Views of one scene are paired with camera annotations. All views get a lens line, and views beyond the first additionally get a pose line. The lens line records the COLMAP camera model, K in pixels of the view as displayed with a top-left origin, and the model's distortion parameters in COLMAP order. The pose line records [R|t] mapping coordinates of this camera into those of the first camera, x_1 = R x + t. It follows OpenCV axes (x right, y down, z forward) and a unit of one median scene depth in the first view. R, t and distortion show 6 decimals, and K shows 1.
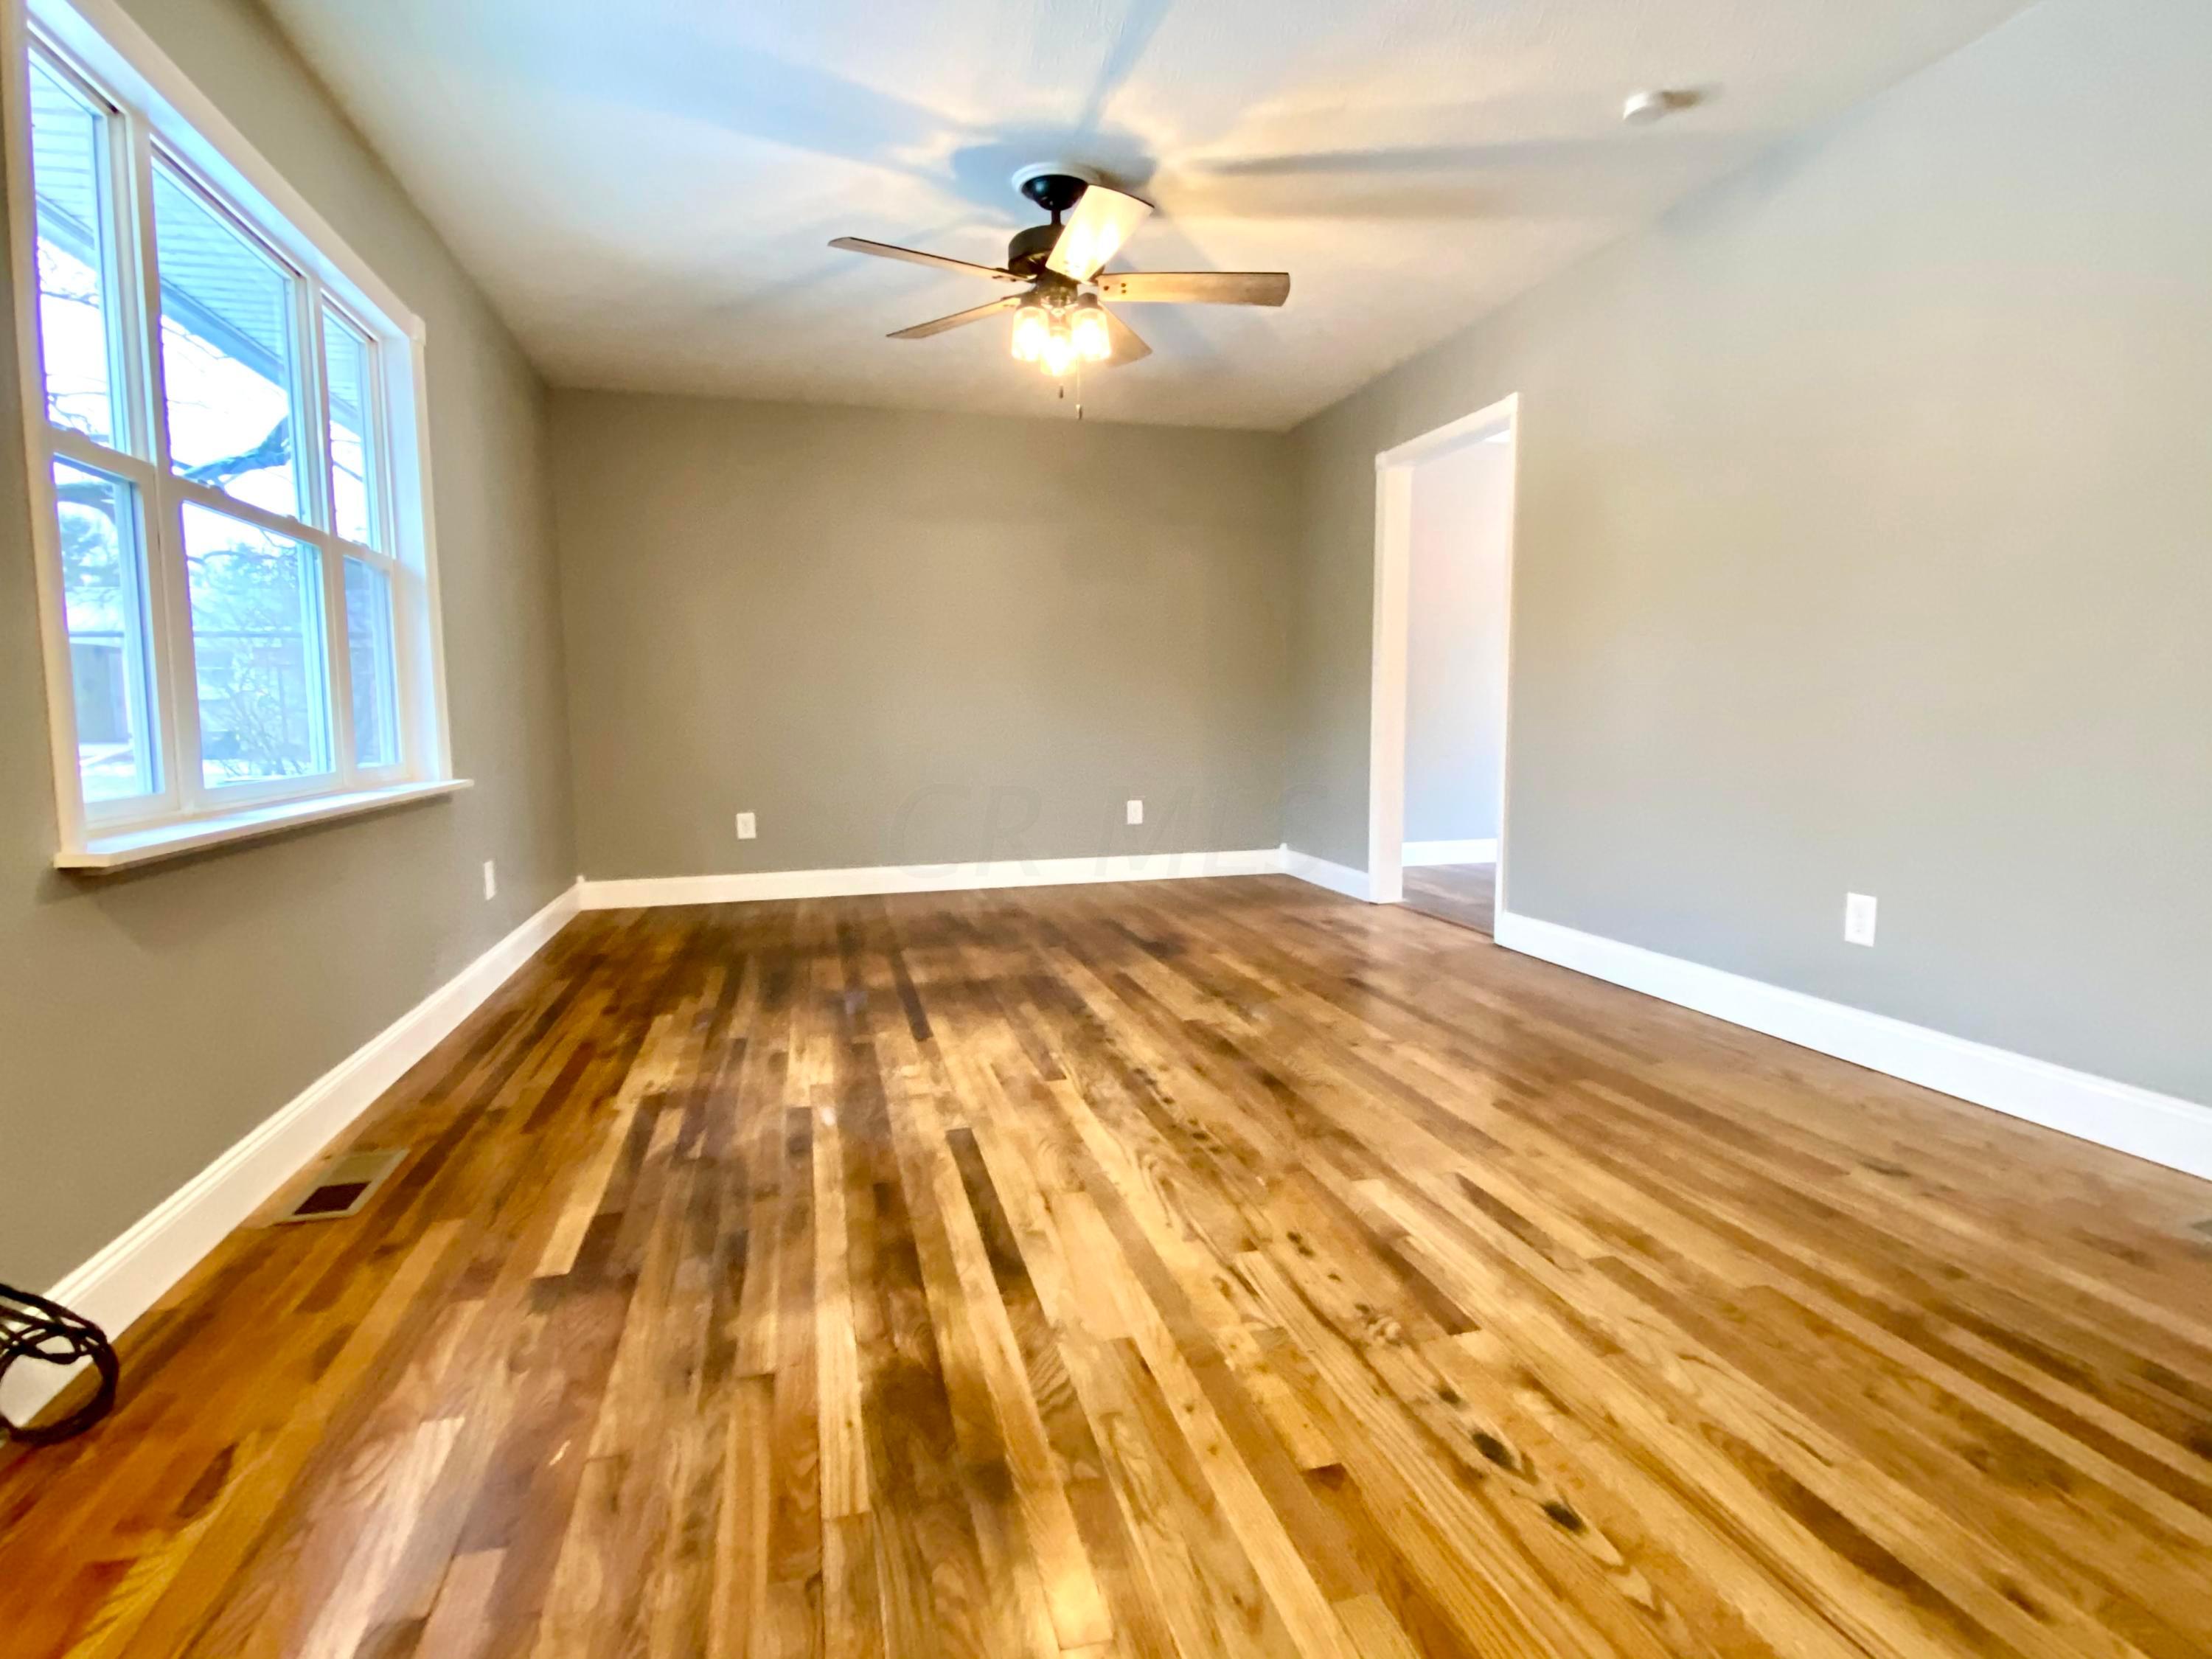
lens RADIAL K [[1107.3, 0, 1104.0], [0, 1107.3, 821.3], [0, 0, 1]] dist [-0.026147, -0.000758]
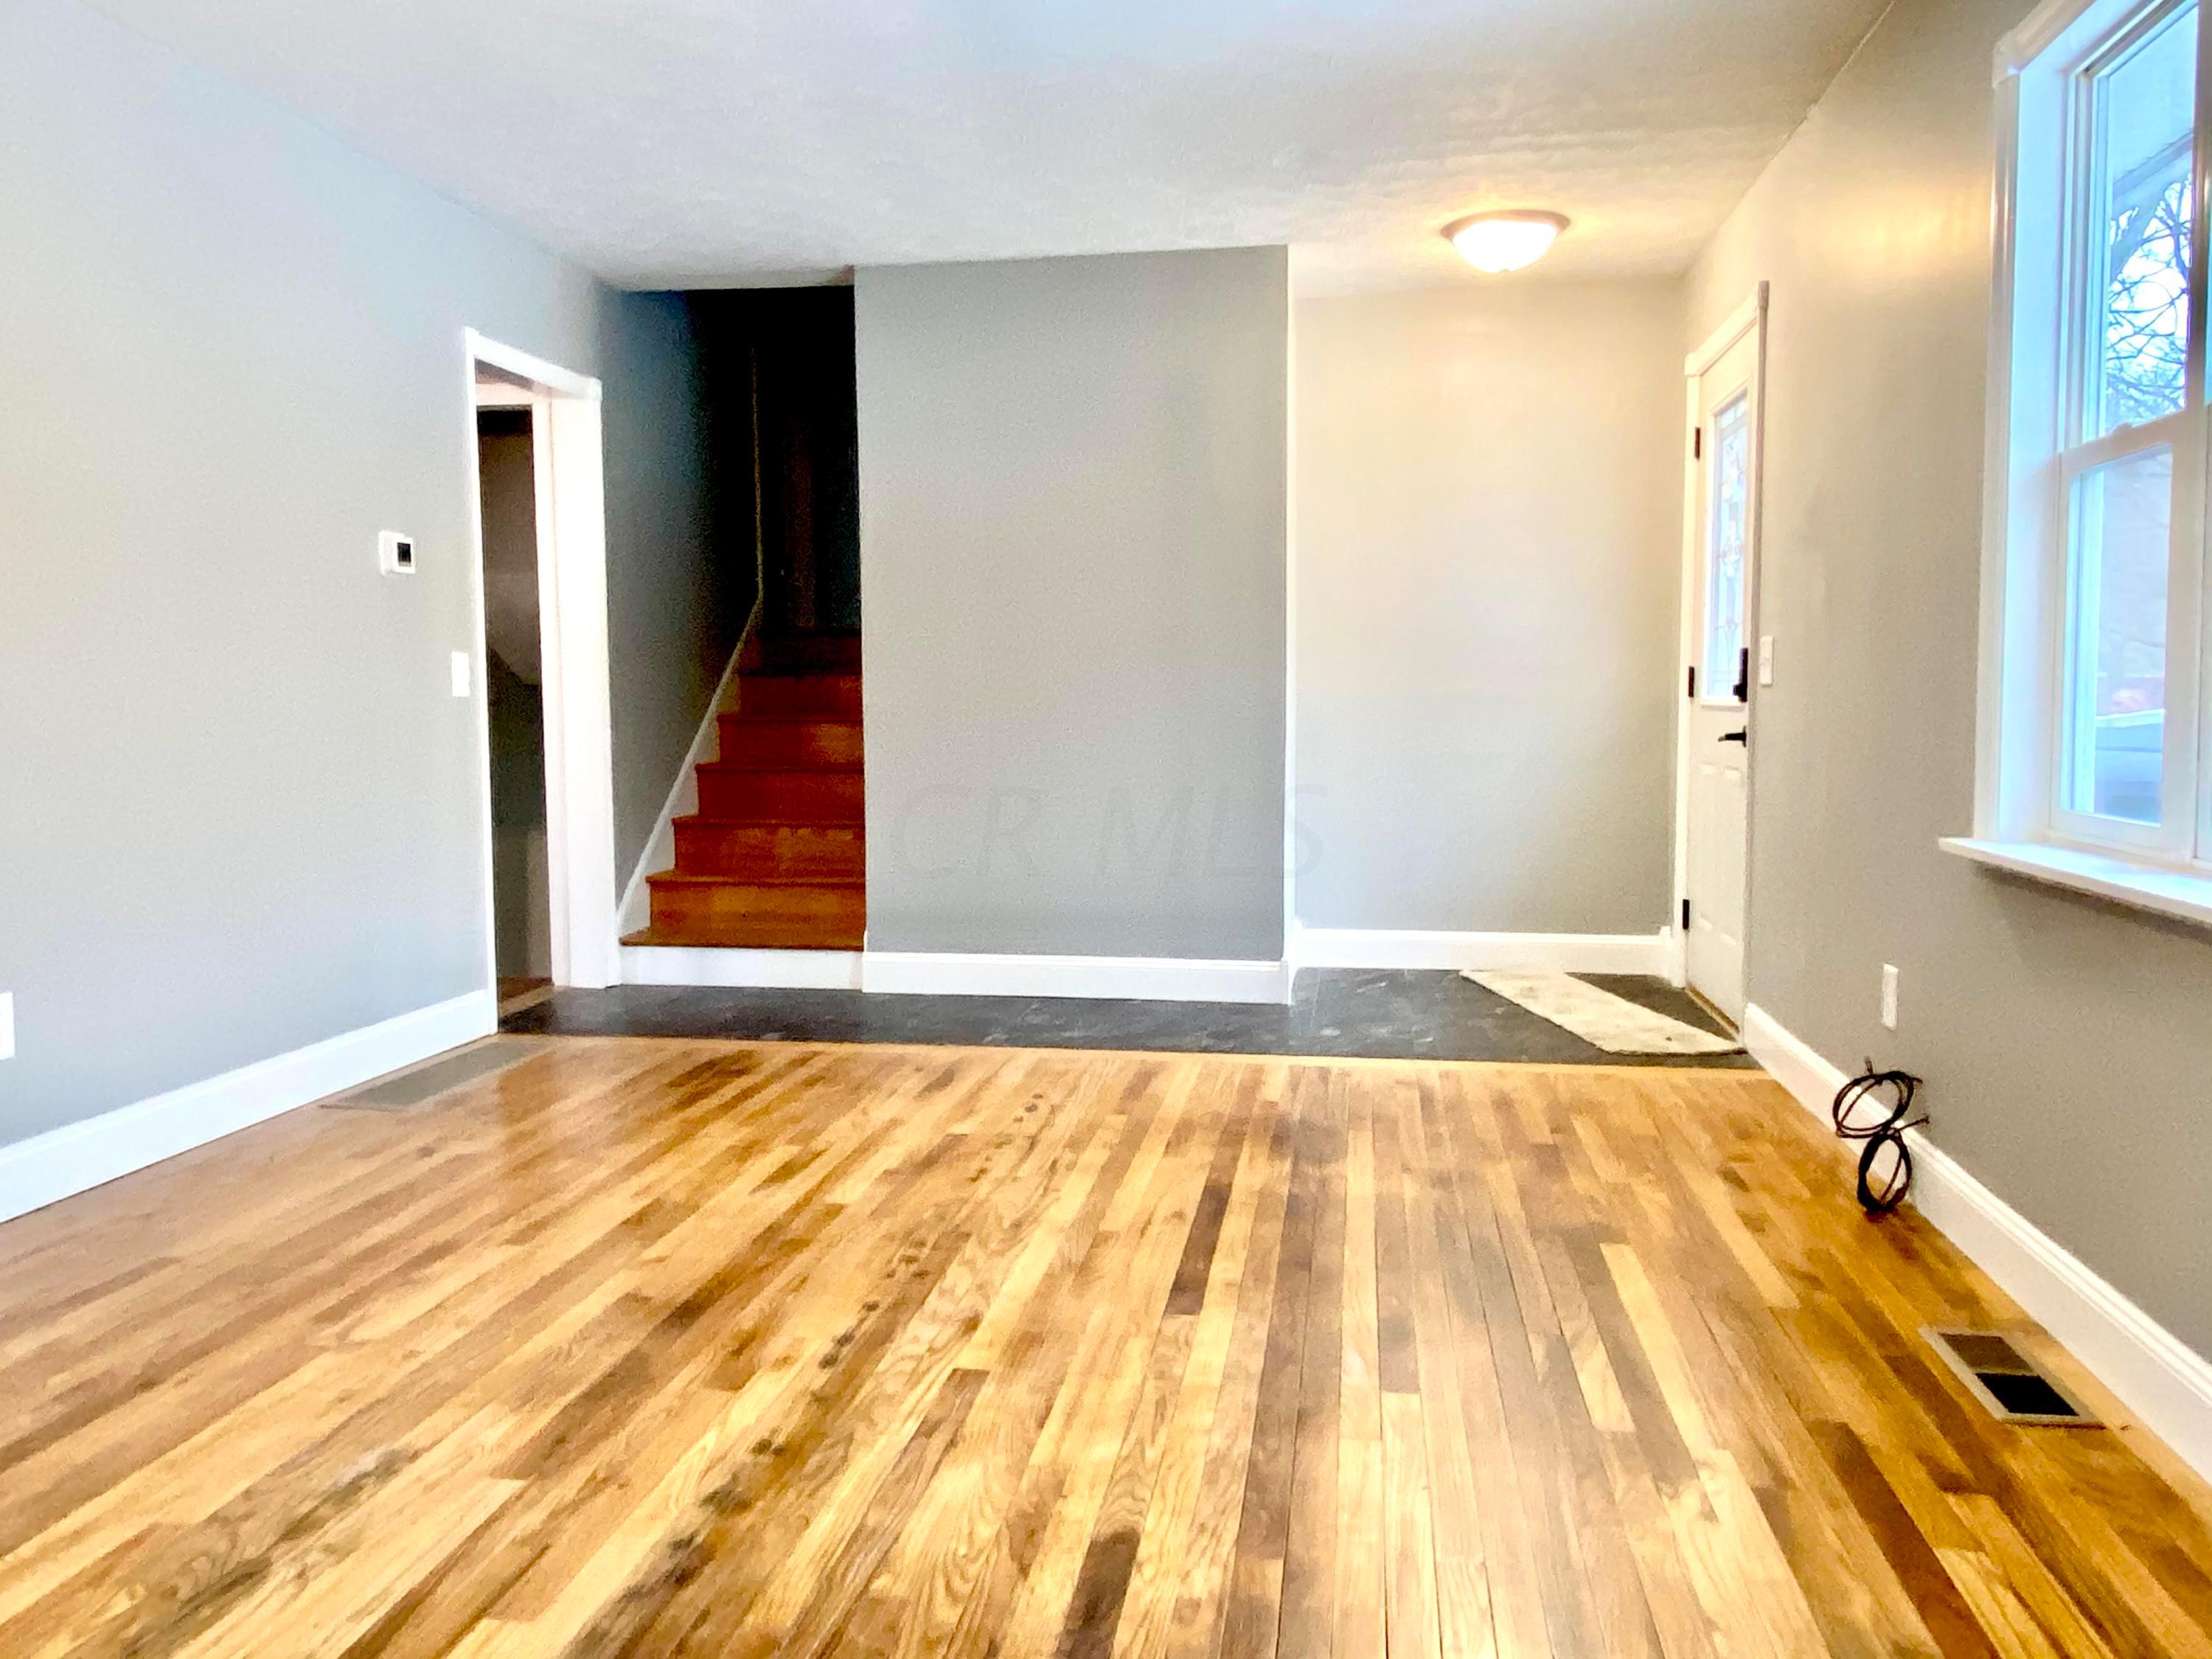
lens RADIAL K [[1616.4, 0, 1105.0], [0, 1616.4, 824.6], [0, 0, 1]] dist [-0.010293, -0.007679]
pose [[-0.912540, -0.019873, 0.408504, -0.520627], [0.054736, 0.983899, 0.170138, -0.223934], [-0.405308, 0.177618, -0.896760, 1.940264]]
